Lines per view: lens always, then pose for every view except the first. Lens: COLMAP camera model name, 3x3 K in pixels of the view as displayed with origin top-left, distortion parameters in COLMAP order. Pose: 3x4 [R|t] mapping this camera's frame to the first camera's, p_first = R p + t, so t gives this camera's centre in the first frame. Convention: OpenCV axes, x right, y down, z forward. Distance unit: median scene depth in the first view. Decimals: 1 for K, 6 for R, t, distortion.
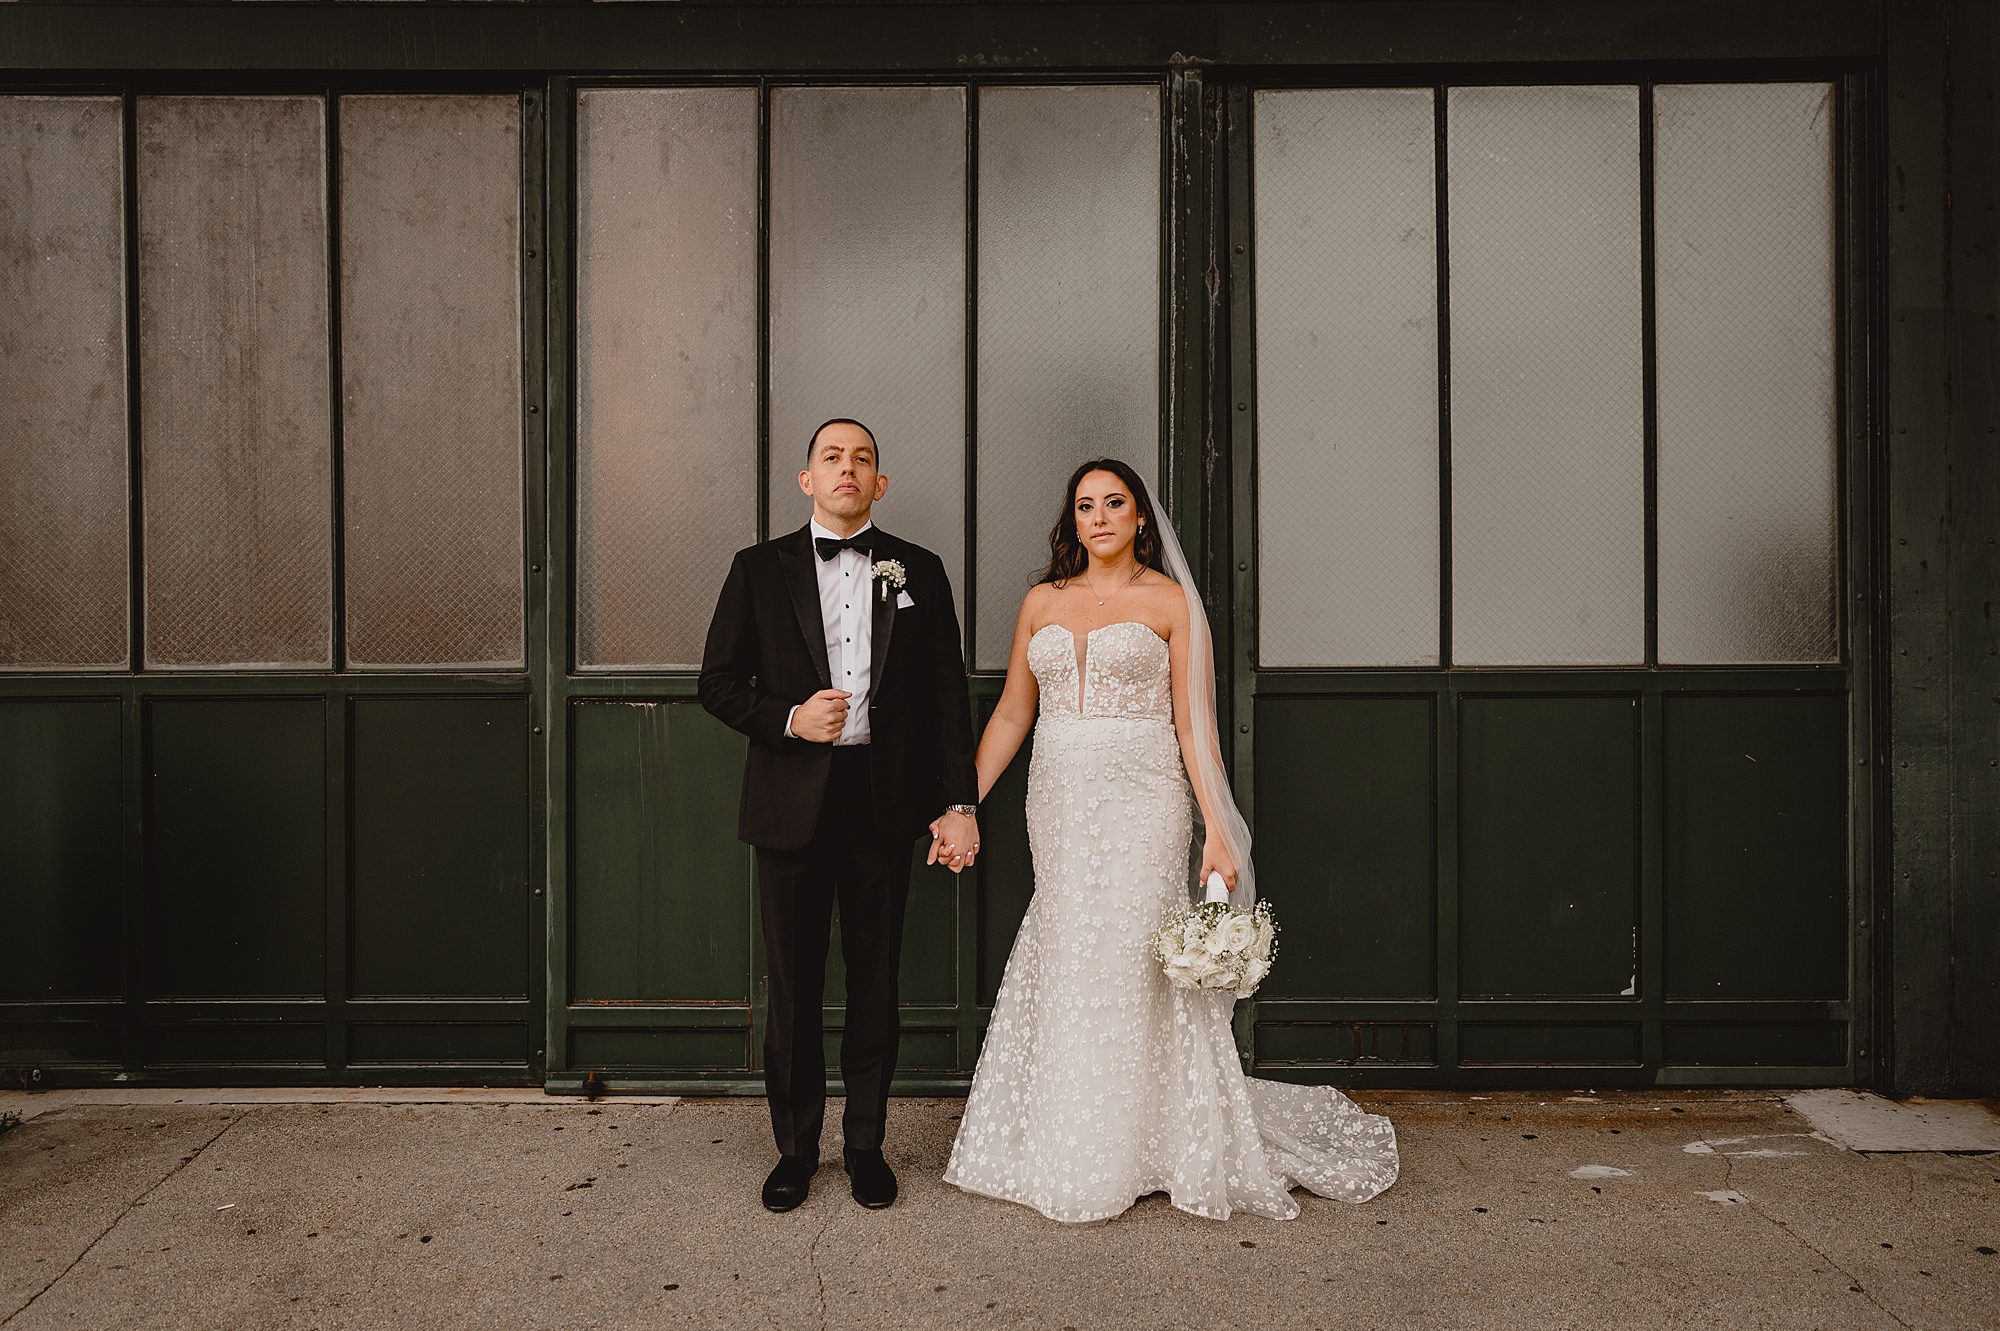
lens RADIAL K [[1385.6, 0, 850.7], [0, 1385.6, 677.7], [0, 0, 1]] dist [0.000568, 0.000102]
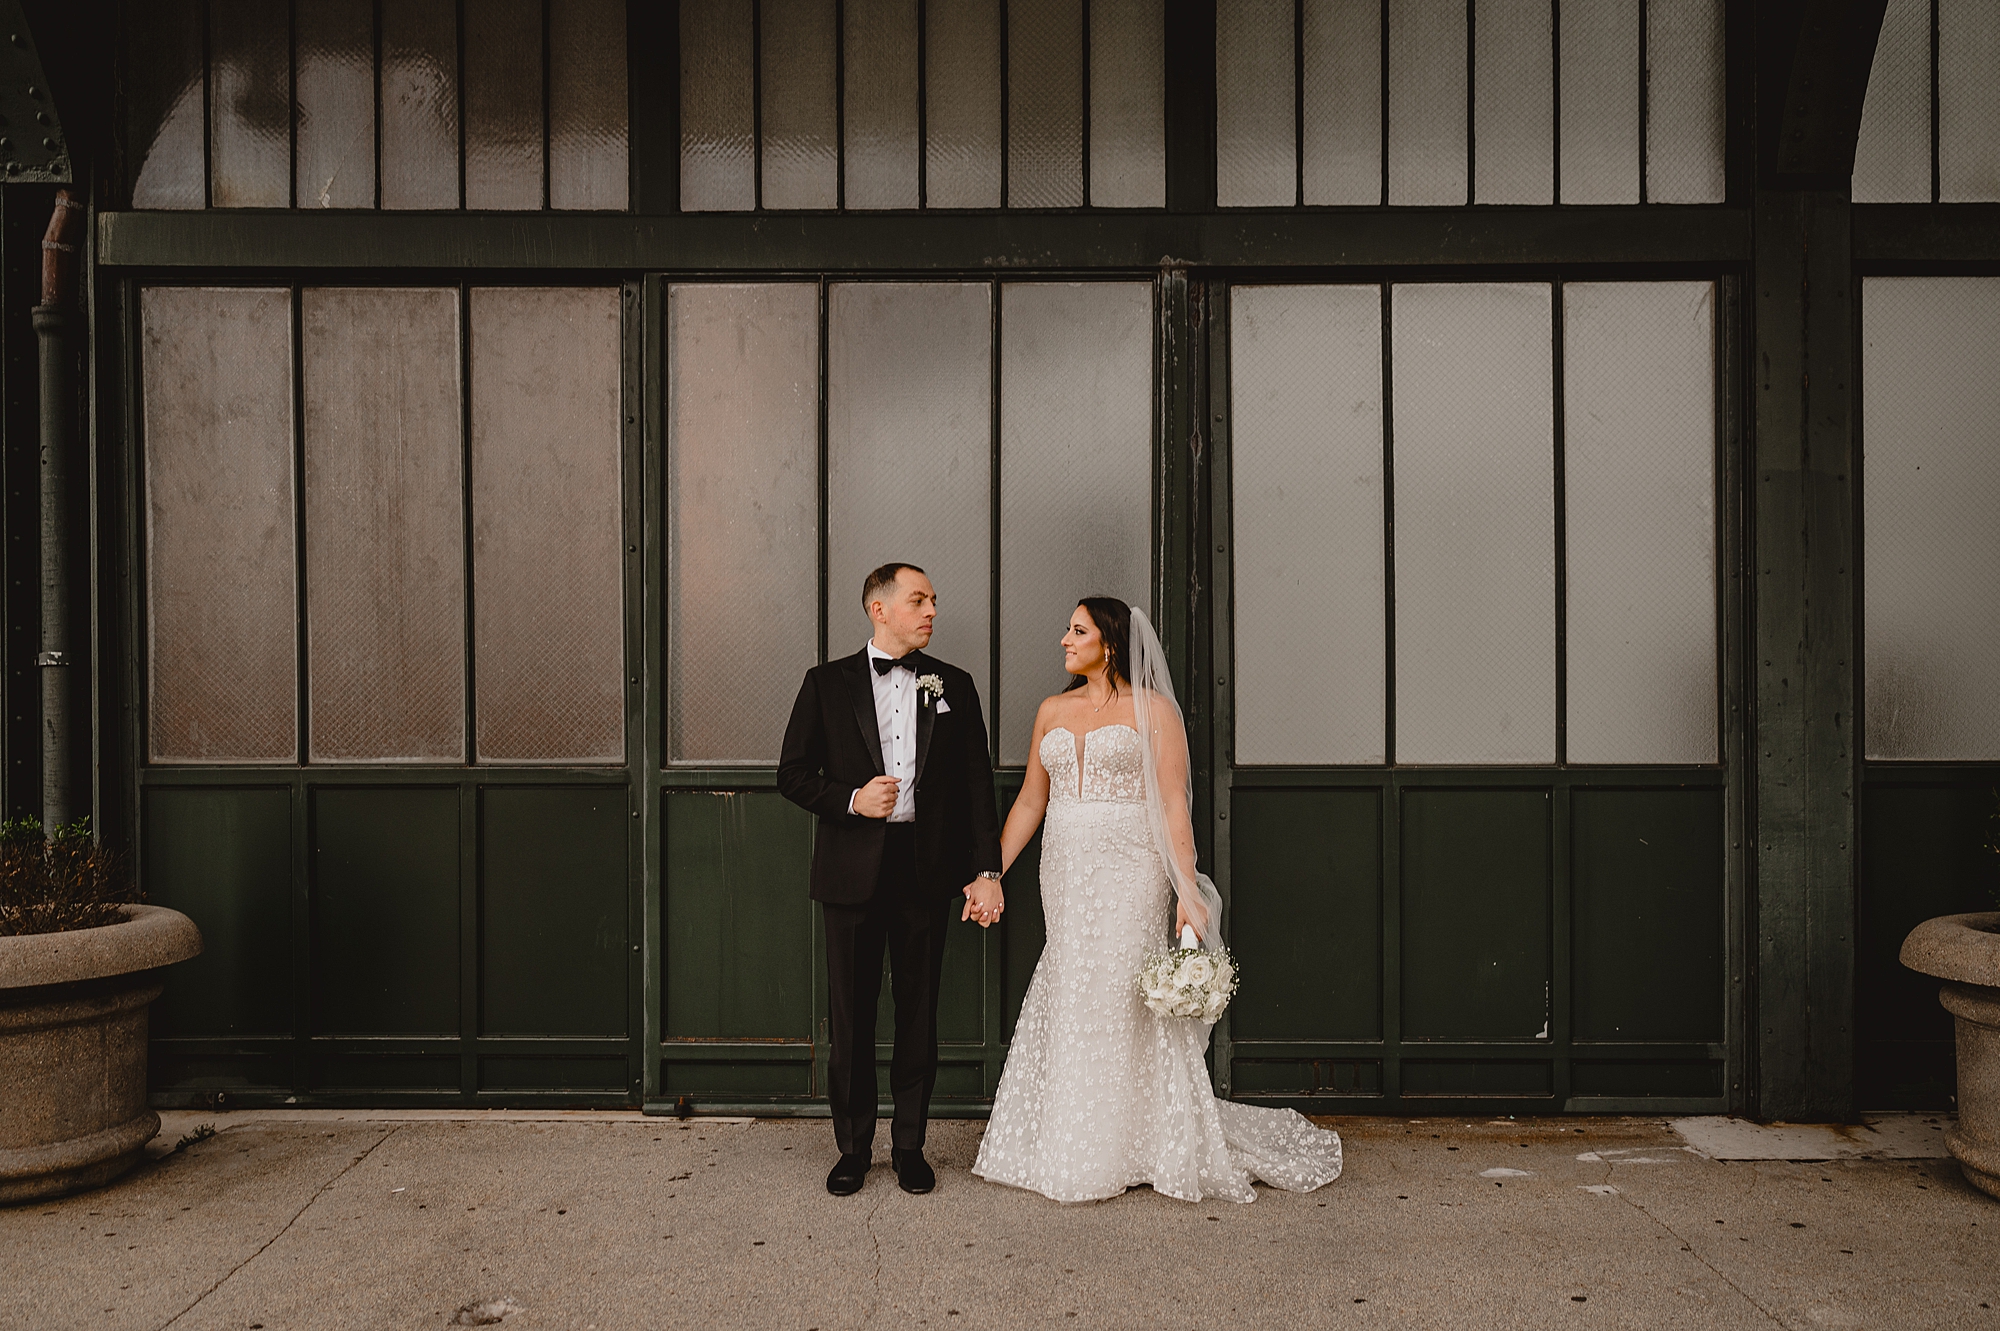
lens RADIAL K [[1385.6, 0, 850.7], [0, 1385.6, 677.7], [0, 0, 1]] dist [0.000568, 0.000102]
pose [[0.999710, 0.003388, -0.023832, -0.011221], [-0.005200, 0.997066, -0.076367, 0.011033], [0.023503, 0.076469, 0.996795, -0.220639]]
